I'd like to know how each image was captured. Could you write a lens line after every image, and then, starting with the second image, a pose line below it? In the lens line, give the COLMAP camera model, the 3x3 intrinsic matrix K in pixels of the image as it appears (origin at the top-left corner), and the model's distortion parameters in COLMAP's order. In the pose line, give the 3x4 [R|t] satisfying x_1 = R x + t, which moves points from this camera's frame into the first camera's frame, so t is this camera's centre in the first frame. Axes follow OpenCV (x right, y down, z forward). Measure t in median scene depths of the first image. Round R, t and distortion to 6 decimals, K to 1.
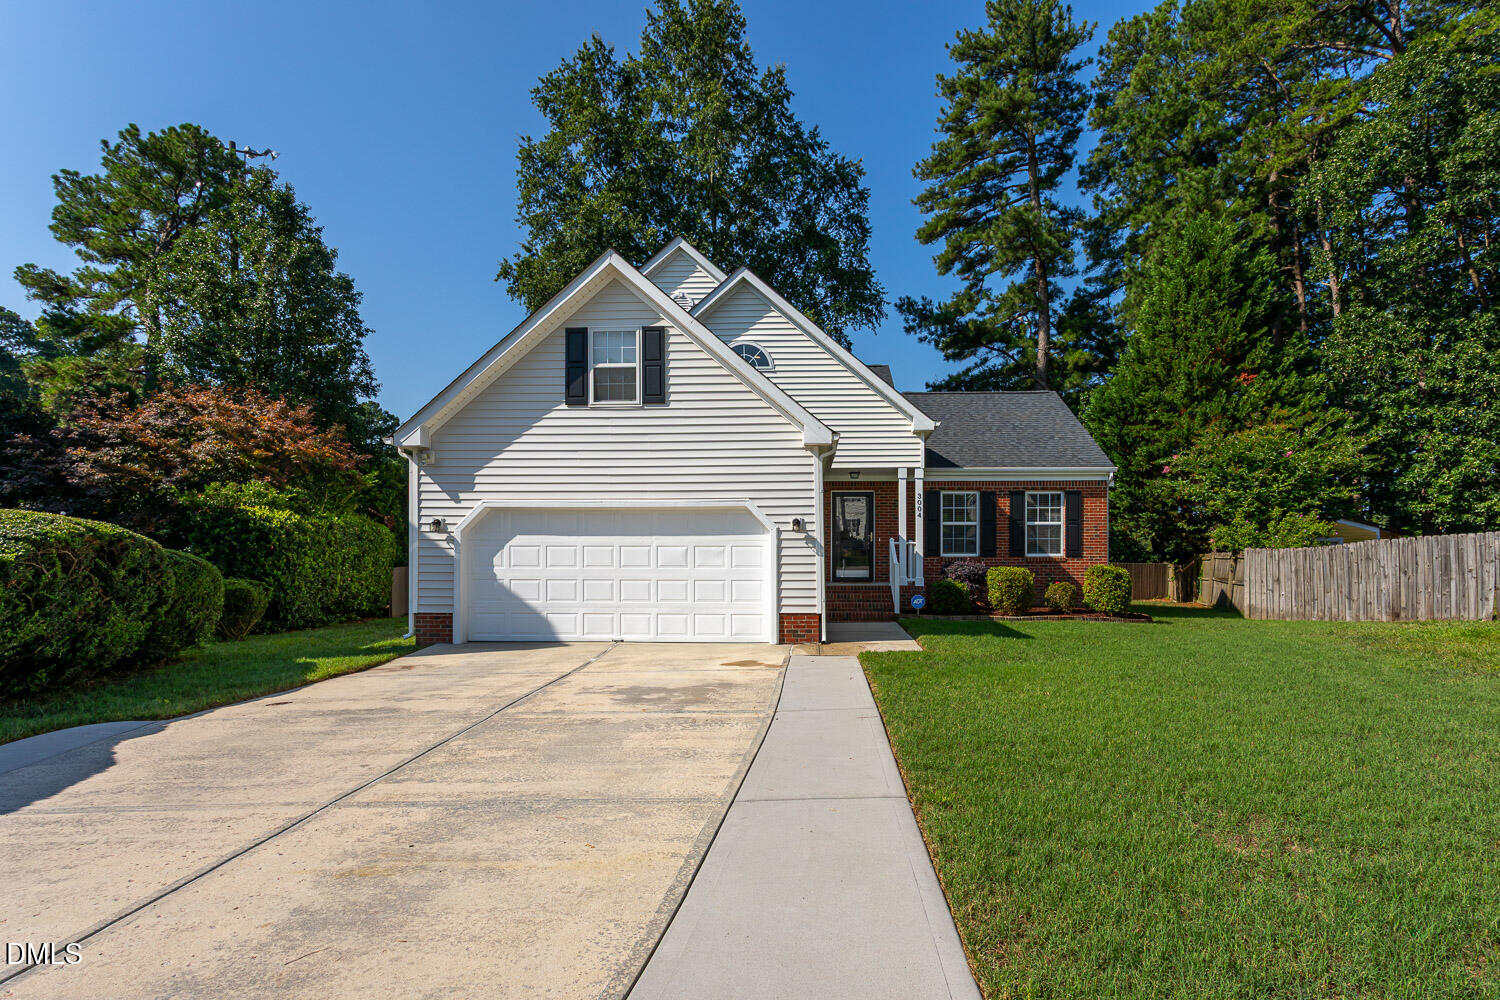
lens RADIAL K [[714.0, 0, 749.7], [0, 714.0, 504.1], [0, 0, 1]] dist [0.003396, -0.001111]
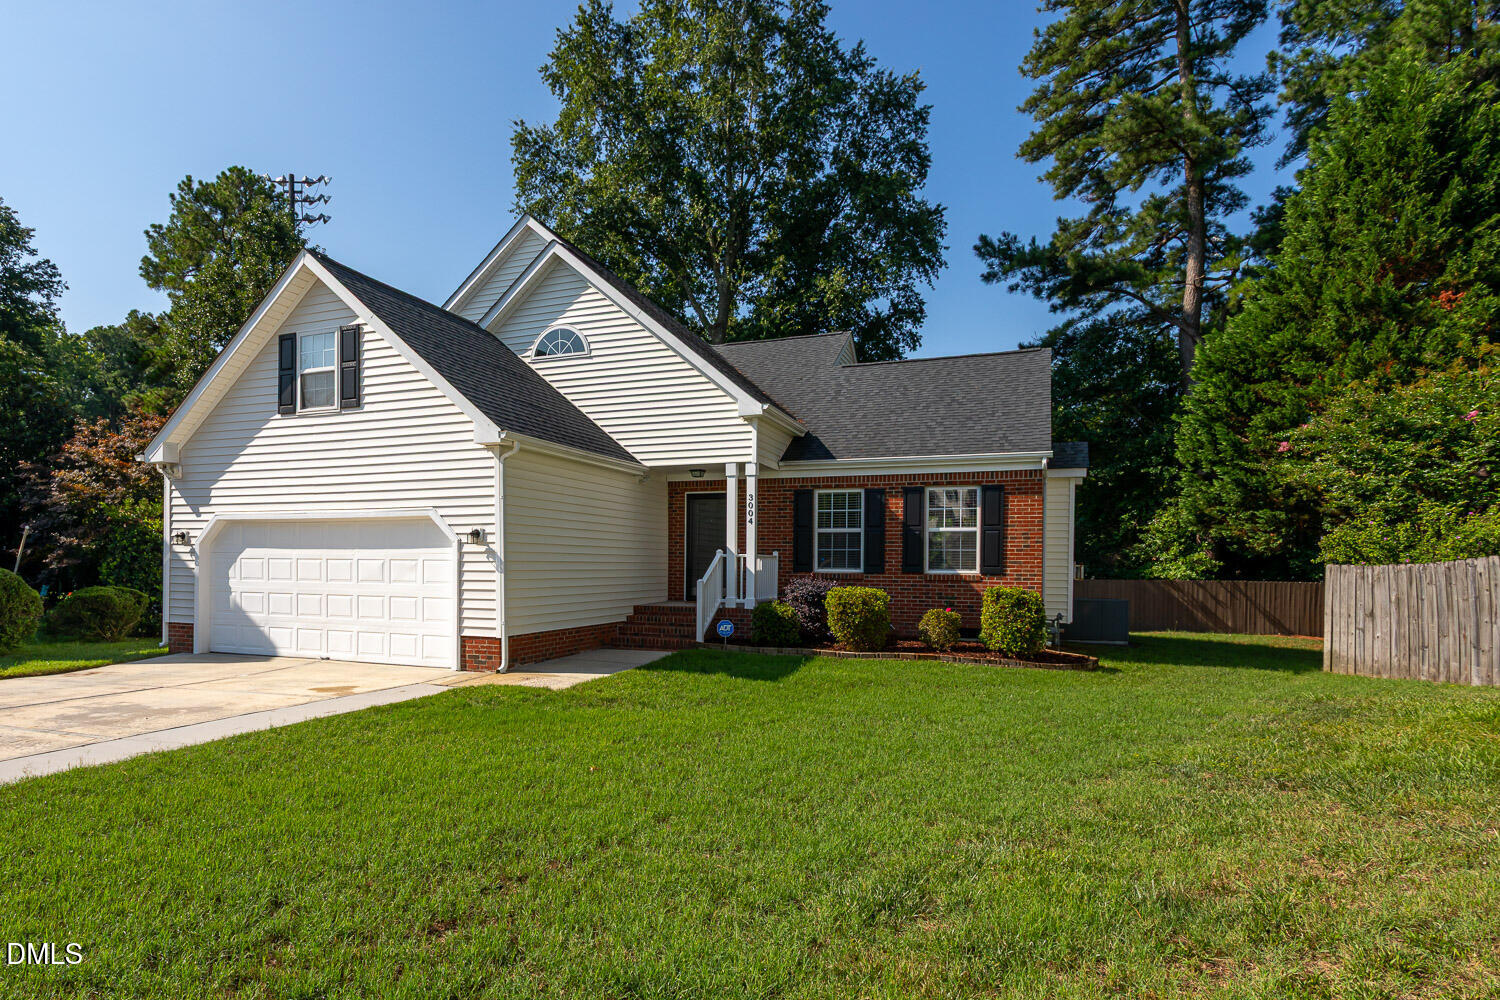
lens RADIAL K [[828.6, 0, 750.1], [0, 828.6, 506.0], [0, 0, 1]] dist [0.006895, -0.000597]
pose [[0.937326, -0.016492, -0.348063, 0.516403], [0.017746, 0.999842, 0.000413, -0.001848], [0.348002, -0.006564, 0.937471, 0.112215]]
